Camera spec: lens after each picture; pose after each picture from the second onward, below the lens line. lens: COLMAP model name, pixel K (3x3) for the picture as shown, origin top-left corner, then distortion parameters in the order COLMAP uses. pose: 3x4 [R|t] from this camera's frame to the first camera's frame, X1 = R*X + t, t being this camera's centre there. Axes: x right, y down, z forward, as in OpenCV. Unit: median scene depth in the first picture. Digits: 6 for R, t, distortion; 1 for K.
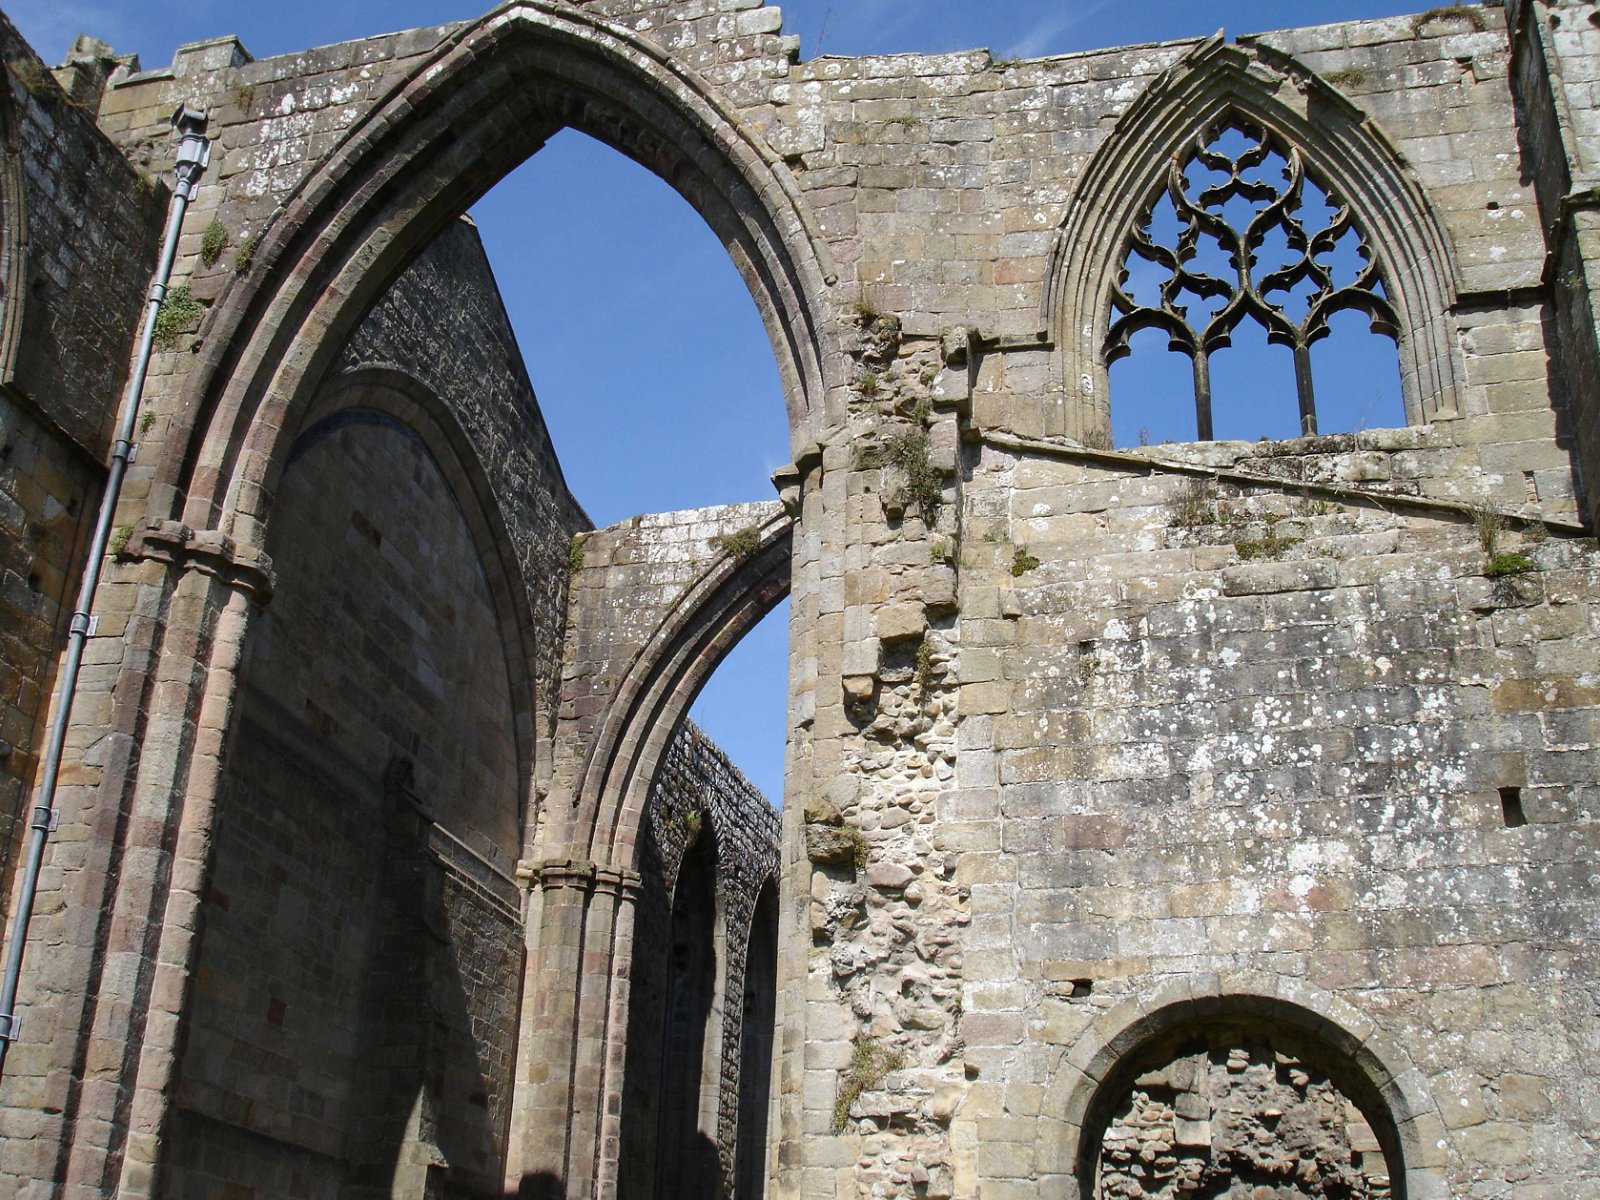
lens RADIAL K [[1775.0, 0, 800.0], [0, 1775.0, 600.0], [0, 0, 1]] dist [-0.042465, -0.206027]
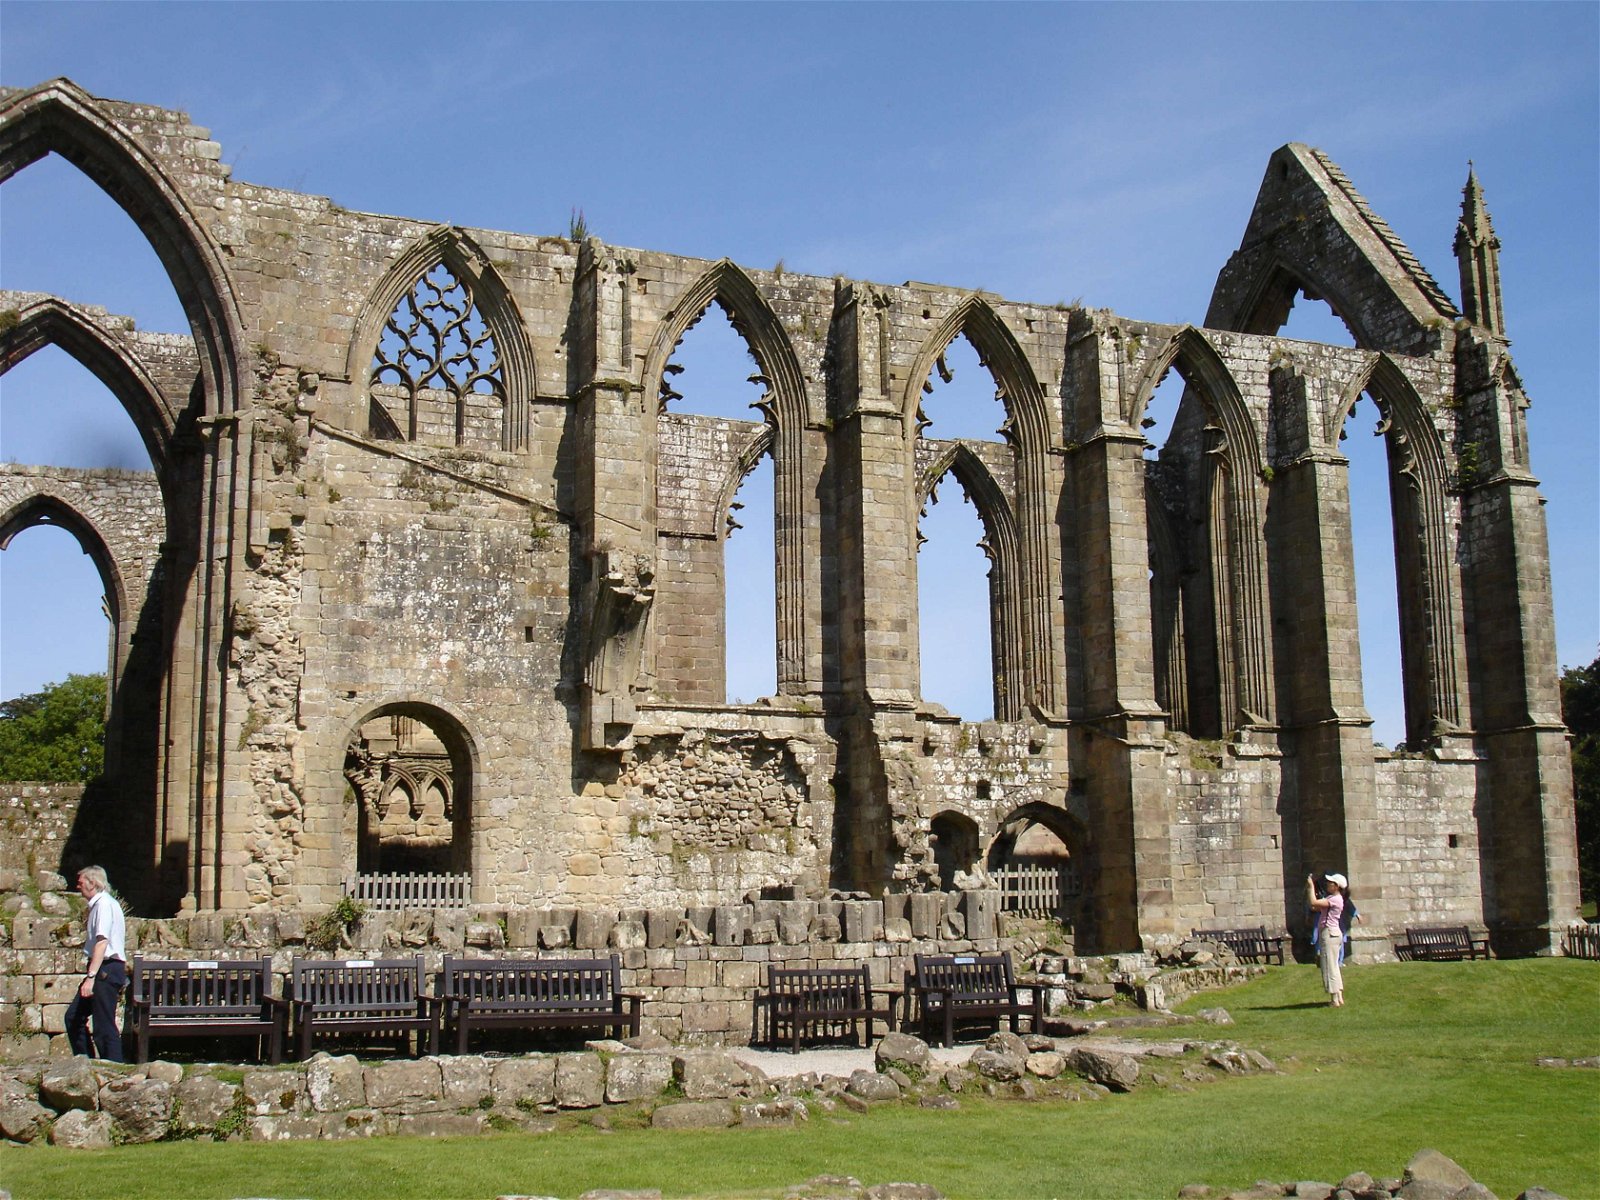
lens RADIAL K [[1775.0, 0, 800.0], [0, 1775.0, 600.0], [0, 0, 1]] dist [-0.042465, -0.206027]
pose [[0.790122, 0.060360, 0.609970, -0.751118], [-0.214842, 0.959280, 0.183368, -0.428104], [-0.574064, -0.275931, 0.770917, -1.048081]]
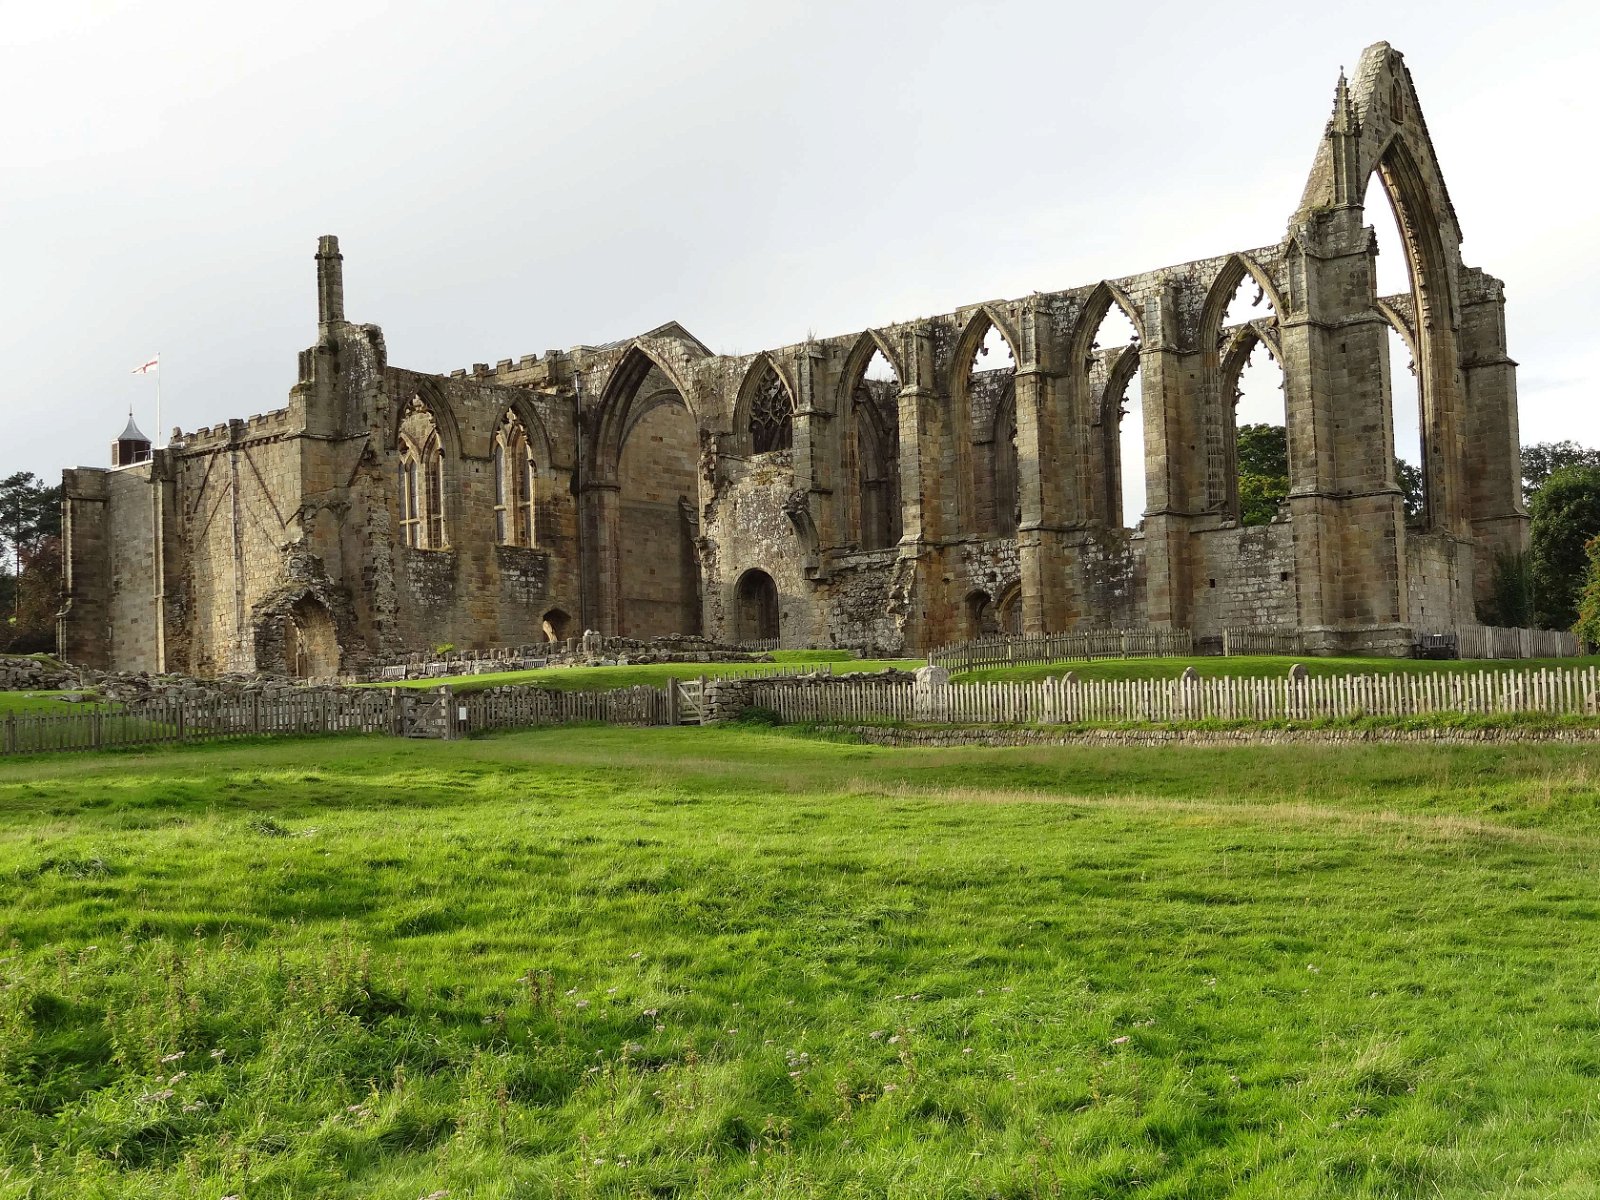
lens RADIAL K [[2091.1, 0, 800.0], [0, 2091.1, 600.0], [0, 0, 1]] dist [-0.026846, -0.000164]
pose [[0.899159, -0.099368, -0.426191, 2.944242], [0.236225, 0.930017, 0.281542, -1.410127], [0.368388, -0.353828, 0.859707, -4.377774]]
